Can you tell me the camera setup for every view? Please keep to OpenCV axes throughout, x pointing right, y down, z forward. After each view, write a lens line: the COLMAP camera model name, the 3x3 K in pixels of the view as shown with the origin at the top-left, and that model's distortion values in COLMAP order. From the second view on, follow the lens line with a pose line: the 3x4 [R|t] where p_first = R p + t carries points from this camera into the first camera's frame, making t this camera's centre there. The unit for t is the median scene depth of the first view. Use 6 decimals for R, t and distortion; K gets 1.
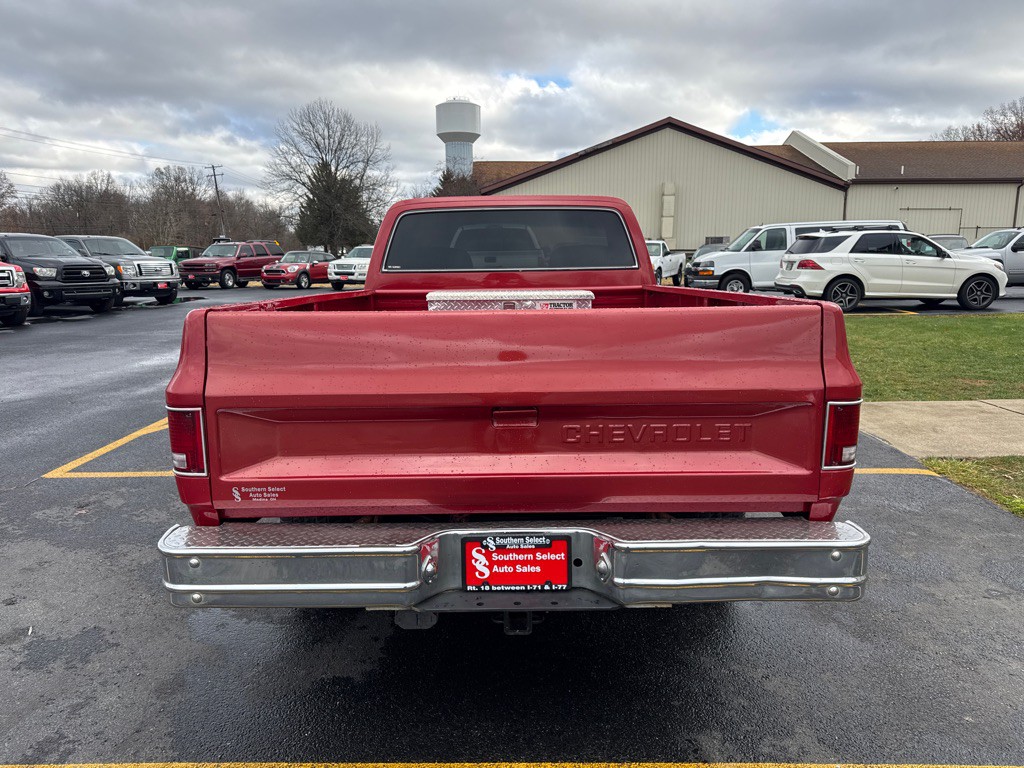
lens RADIAL K [[710.5, 0, 512.0], [0, 710.5, 384.0], [0, 0, 1]] dist [0.039142, -0.037447]
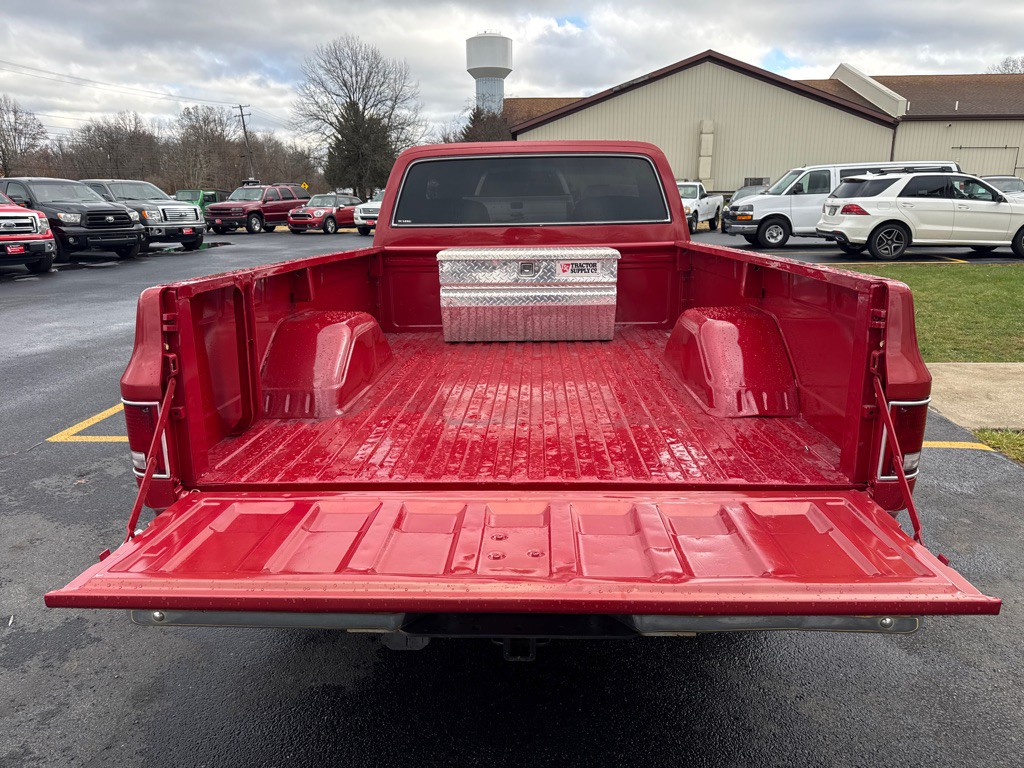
lens RADIAL K [[713.0, 0, 515.5], [0, 713.0, 384.0], [0, 0, 1]] dist [0.015564, -0.006298]
pose [[0.999245, 0.008911, -0.037810, 0.003912], [-0.005949, 0.996957, 0.077729, -0.006828], [0.038387, -0.077445, 0.996257, 0.016901]]
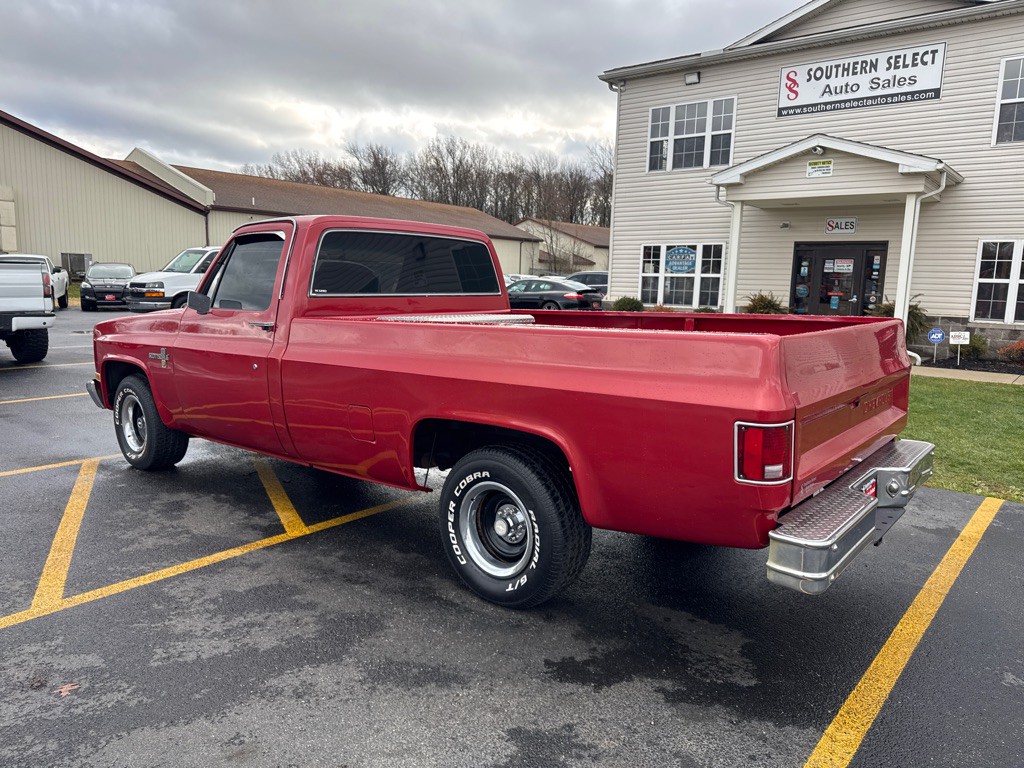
lens RADIAL K [[710.5, 0, 512.0], [0, 710.5, 384.0], [0, 0, 1]] dist [0.039142, -0.037447]
pose [[0.643507, -0.087134, 0.760464, -0.180134], [0.109933, 0.993721, 0.020835, -0.011168], [-0.757504, 0.070193, 0.649045, 0.068002]]
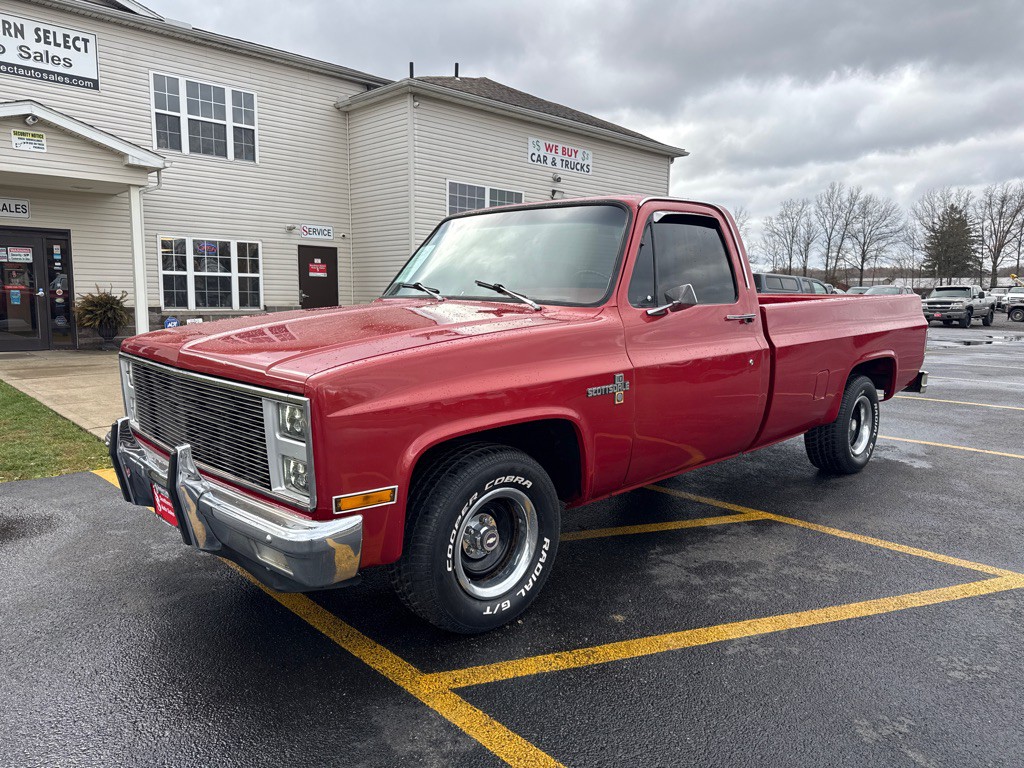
lens RADIAL K [[710.5, 0, 512.0], [0, 710.5, 384.0], [0, 0, 1]] dist [0.039142, -0.037447]
pose [[-0.673706, -0.090978, 0.733378, -0.167430], [0.128562, 0.962832, 0.237544, -0.073943], [-0.727731, 0.254319, -0.636969, 0.464116]]
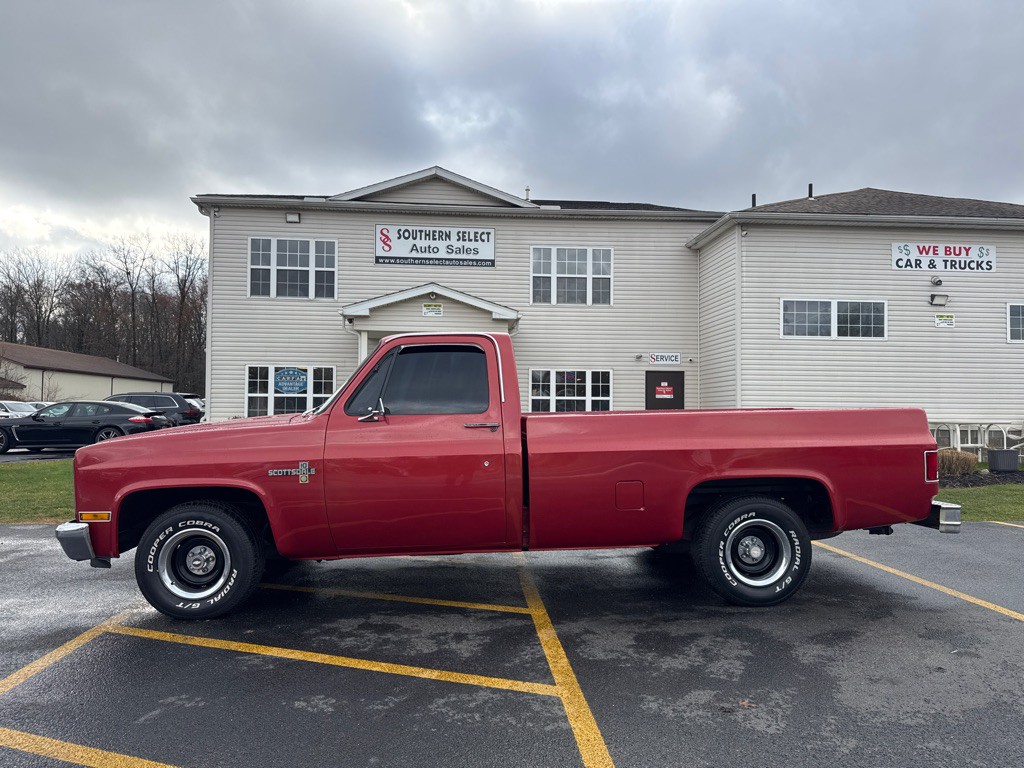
lens RADIAL K [[701.7, 0, 506.9], [0, 701.7, 394.5], [0, 0, 1]] dist [0.055396, -0.075311]
pose [[-0.048622, 0.033366, 0.998260, -0.302958], [0.175720, 0.984139, -0.024335, -0.037761], [-0.983239, 0.174231, -0.053714, 0.278136]]
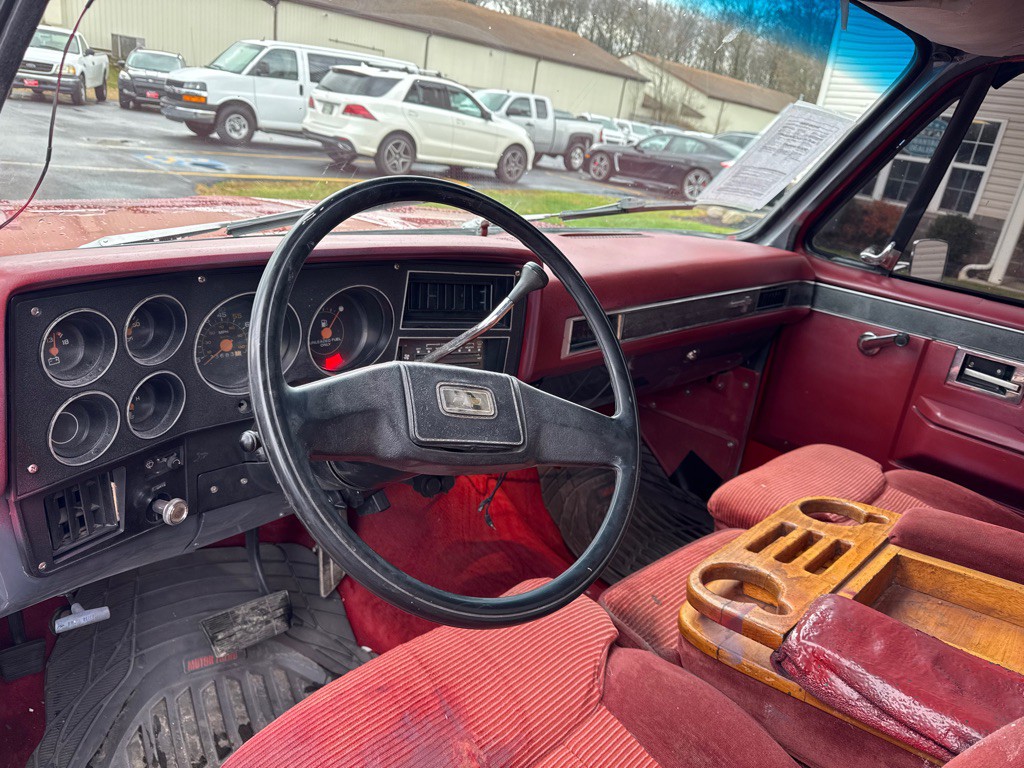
lens RADIAL K [[741.2, 0, 512.0], [0, 741.2, 384.0], [0, 0, 1]] dist [-0.000036, -0.001563]
pose [[0.715360, -0.137717, 0.685050, -0.054178], [-0.017536, 0.976539, 0.214627, -0.053848], [-0.698536, -0.165549, 0.696162, 0.278995]]
